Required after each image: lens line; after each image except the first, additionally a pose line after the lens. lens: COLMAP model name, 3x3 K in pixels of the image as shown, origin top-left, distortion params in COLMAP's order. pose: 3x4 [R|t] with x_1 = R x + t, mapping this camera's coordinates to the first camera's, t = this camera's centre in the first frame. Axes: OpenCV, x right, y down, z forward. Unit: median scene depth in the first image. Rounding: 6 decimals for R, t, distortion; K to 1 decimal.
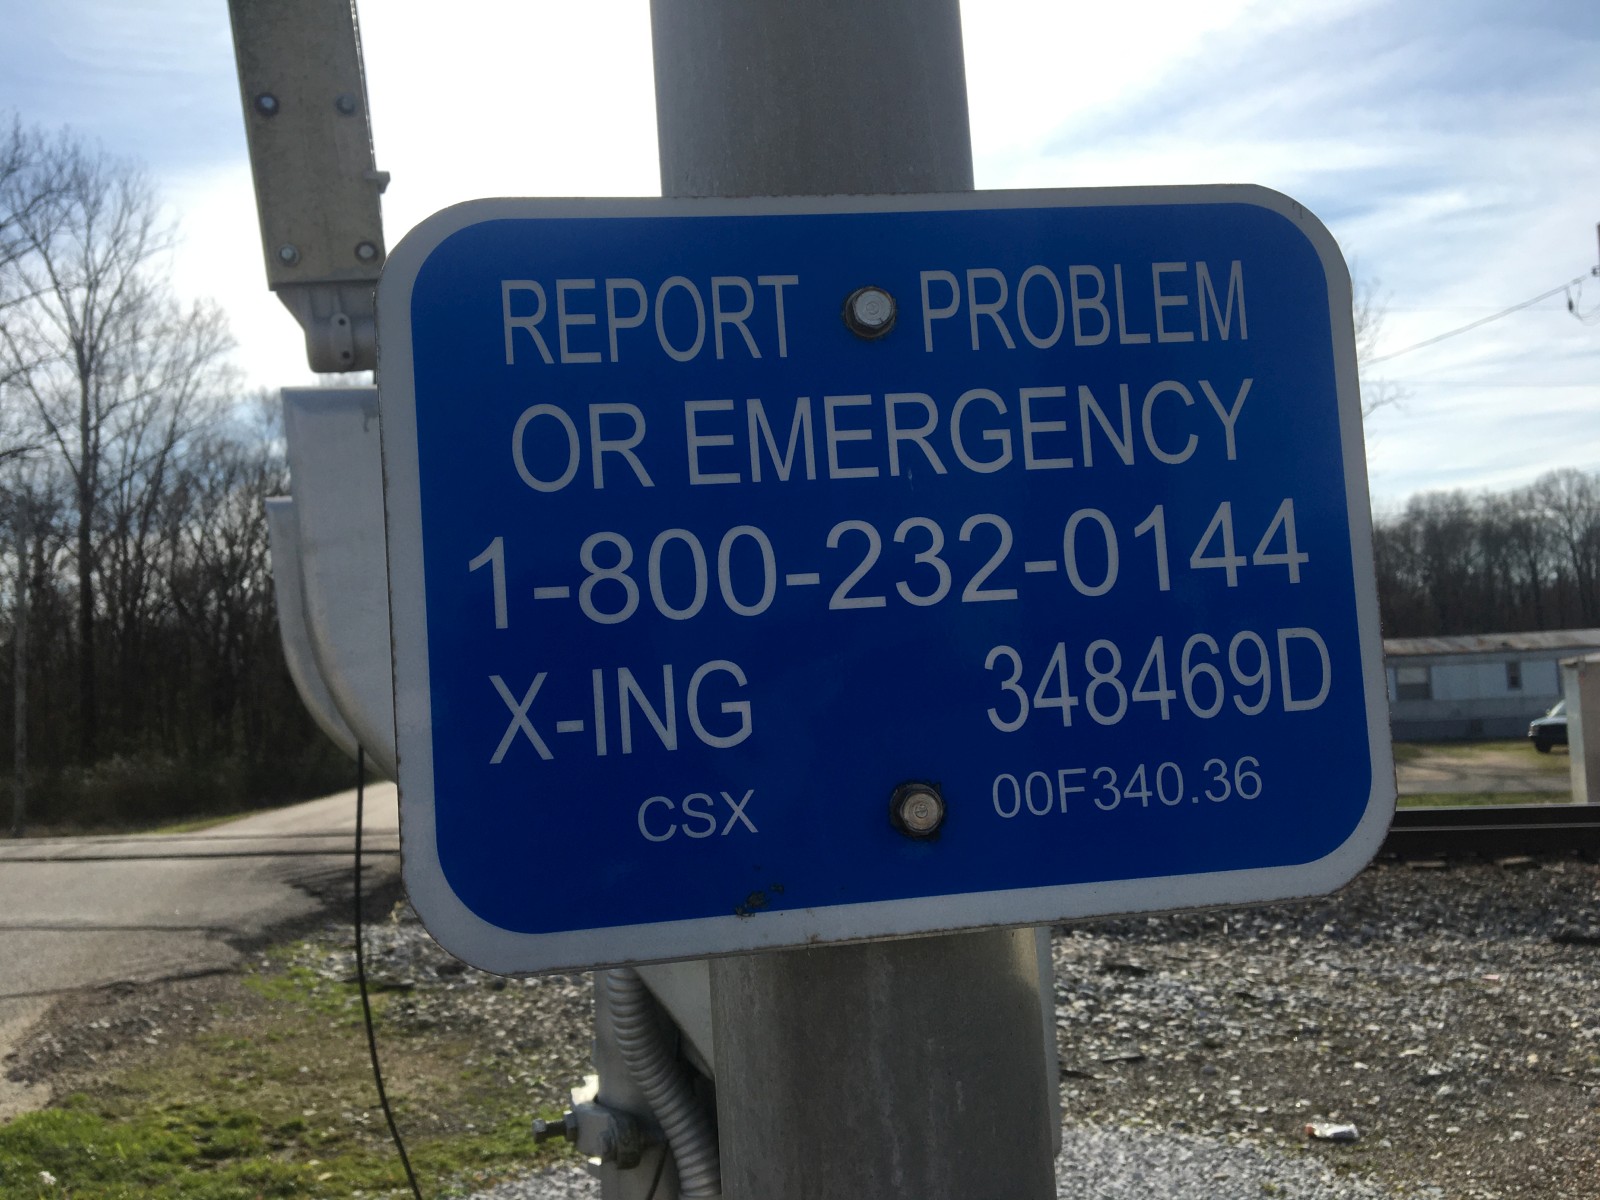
lens RADIAL K [[1336.6, 0, 782.2], [0, 1336.6, 605.0], [0, 0, 1]] dist [0.090021, -0.141635]
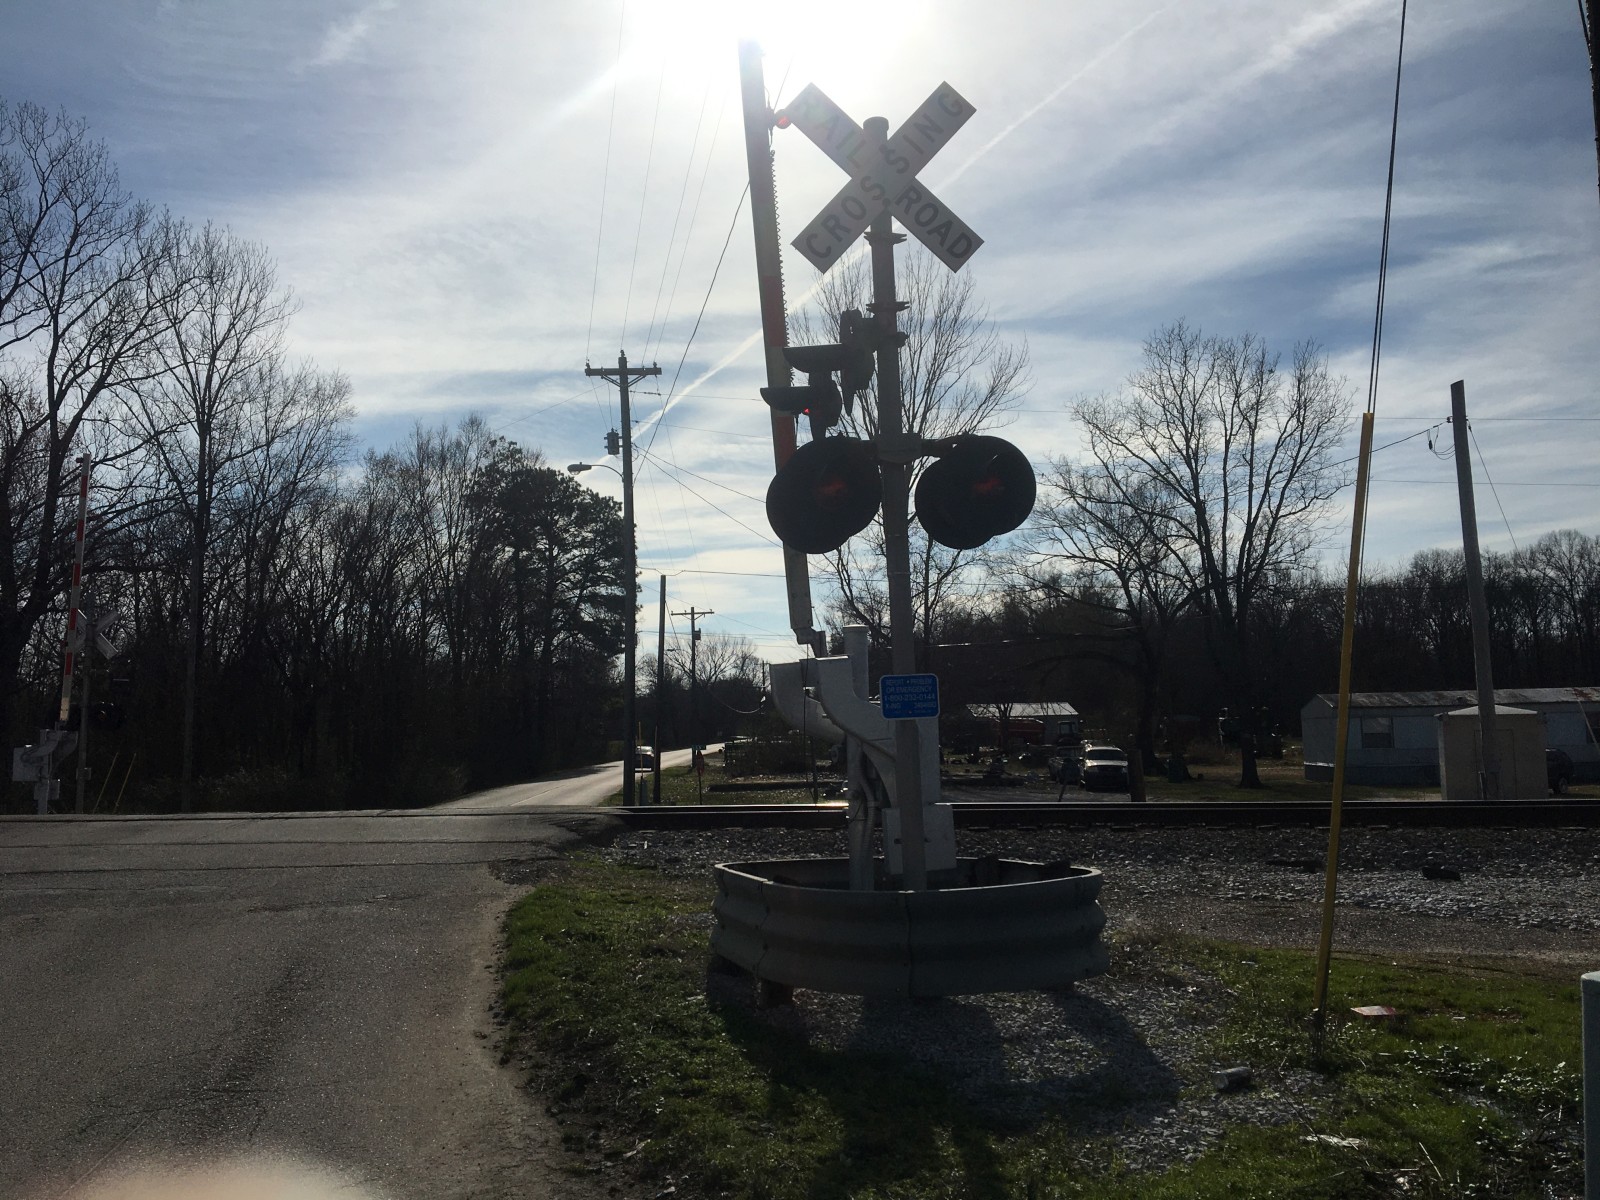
lens RADIAL K [[1336.6, 0, 782.2], [0, 1336.6, 605.0], [0, 0, 1]] dist [0.090021, -0.141635]
pose [[0.999642, 0.022535, -0.014441, -0.010057], [-0.022927, 0.999357, -0.027550, -0.005384], [0.013811, 0.027872, 0.999516, -0.123439]]
